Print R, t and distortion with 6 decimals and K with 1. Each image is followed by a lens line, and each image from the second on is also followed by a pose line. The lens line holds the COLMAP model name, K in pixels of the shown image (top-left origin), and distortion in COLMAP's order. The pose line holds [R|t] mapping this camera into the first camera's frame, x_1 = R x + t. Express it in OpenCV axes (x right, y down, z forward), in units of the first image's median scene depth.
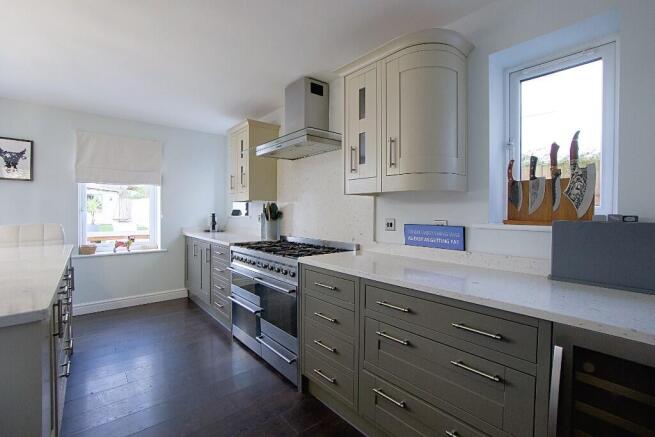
lens RADIAL K [[293.5, 0, 325.3], [0, 293.5, 213.6], [0, 0, 1]] dist [-0.030452, 0.005517]
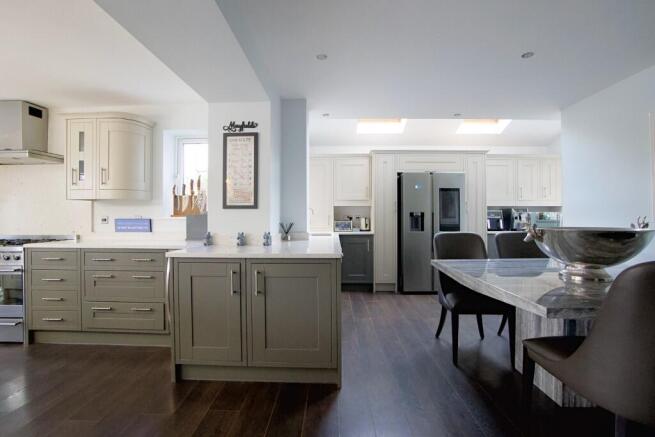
lens RADIAL K [[293.5, 0, 320.9], [0, 293.5, 213.2], [0, 0, 1]] dist [-0.030452, 0.005517]
pose [[0.681134, -0.003553, 0.732151, -0.126712], [0.014842, 0.999850, -0.008956, 0.037090], [-0.732009, 0.016966, 0.681084, -0.954535]]
